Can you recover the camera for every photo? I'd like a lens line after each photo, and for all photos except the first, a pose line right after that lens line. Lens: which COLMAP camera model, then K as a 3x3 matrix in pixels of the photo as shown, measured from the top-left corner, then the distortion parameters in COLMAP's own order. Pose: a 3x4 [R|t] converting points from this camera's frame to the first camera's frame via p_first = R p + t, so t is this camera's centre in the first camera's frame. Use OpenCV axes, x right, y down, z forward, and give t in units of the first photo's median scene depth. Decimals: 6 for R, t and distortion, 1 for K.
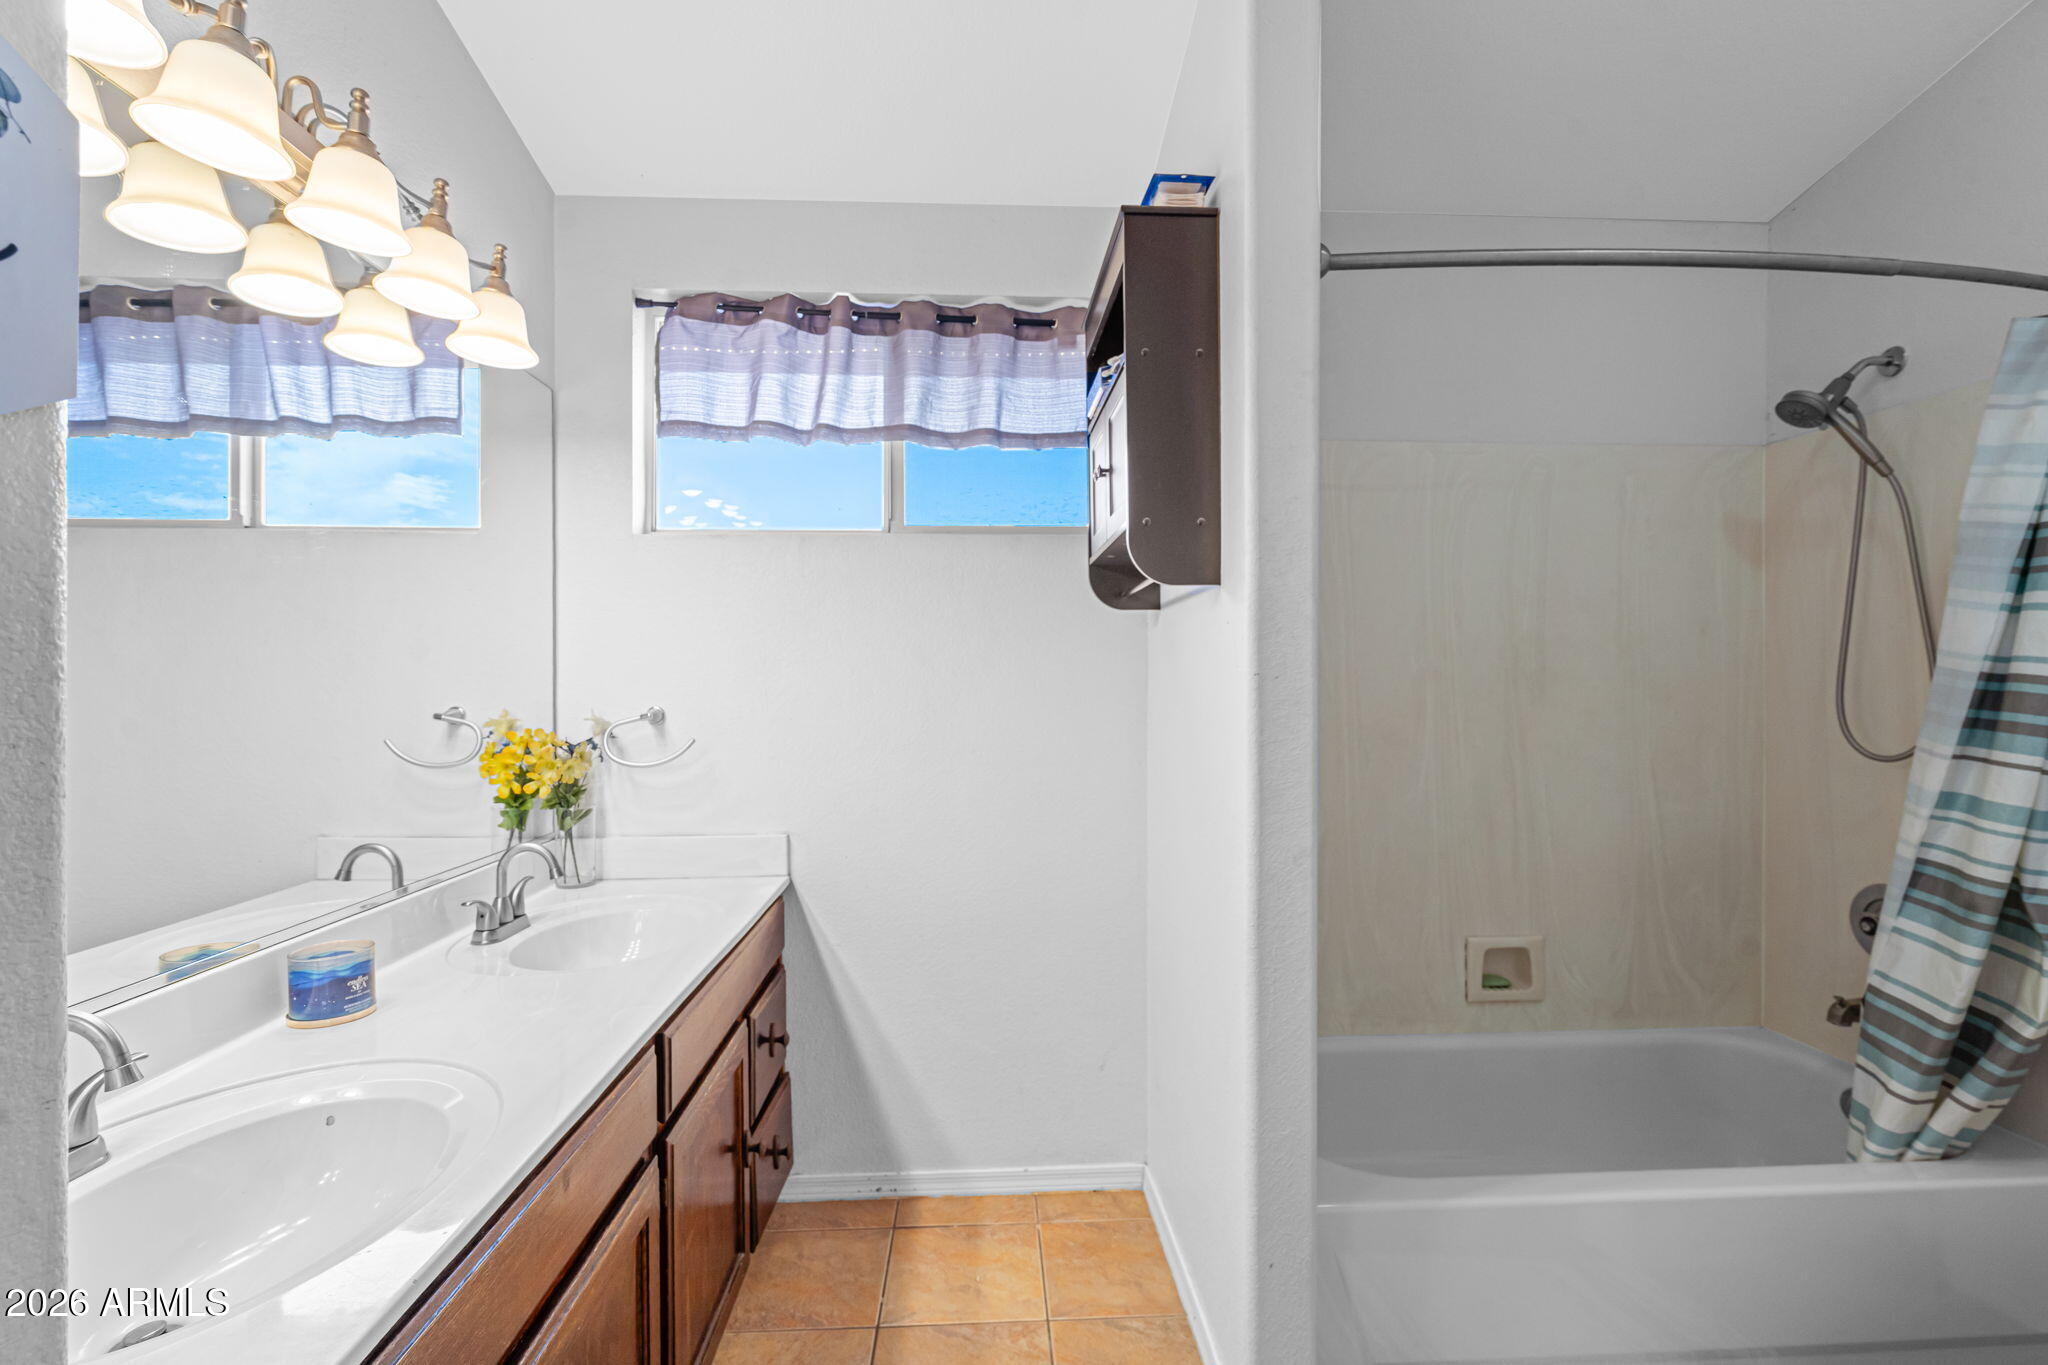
lens RADIAL K [[940.3, 0, 1018.5], [0, 940.3, 679.7], [0, 0, 1]] dist [-0.009450, 0.004892]
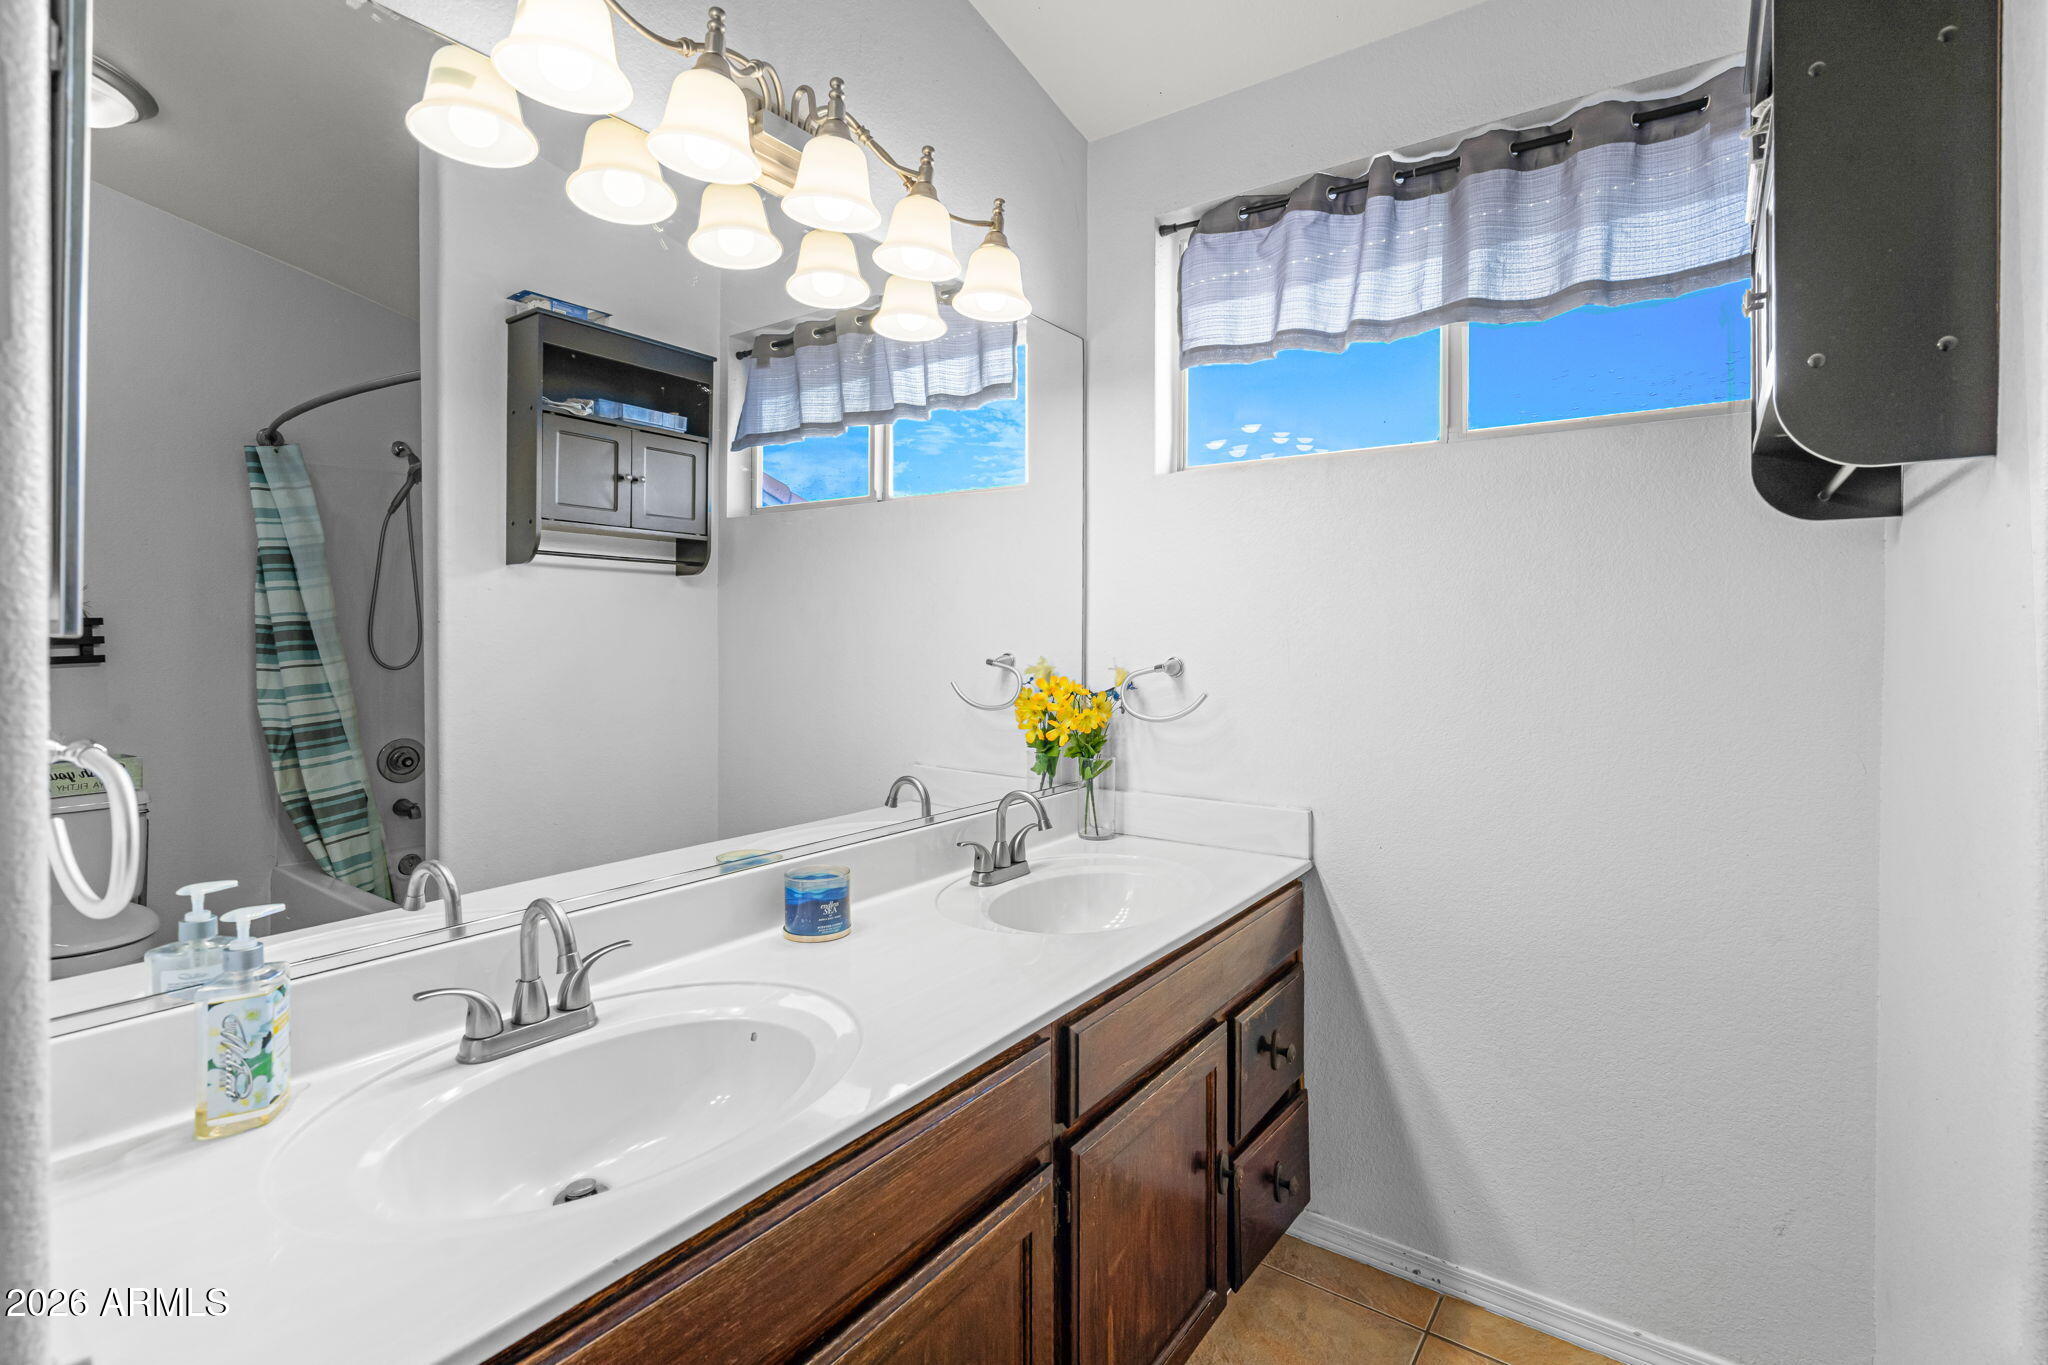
lens RADIAL K [[940.3, 0, 1033.4], [0, 940.3, 635.9], [0, 0, 1]] dist [-0.009450, 0.004892]
pose [[0.777715, 0.008279, -0.628563, 0.095842], [-0.004368, 0.999960, 0.007766, 0.000460], [0.628602, -0.003295, 0.777720, 0.186671]]
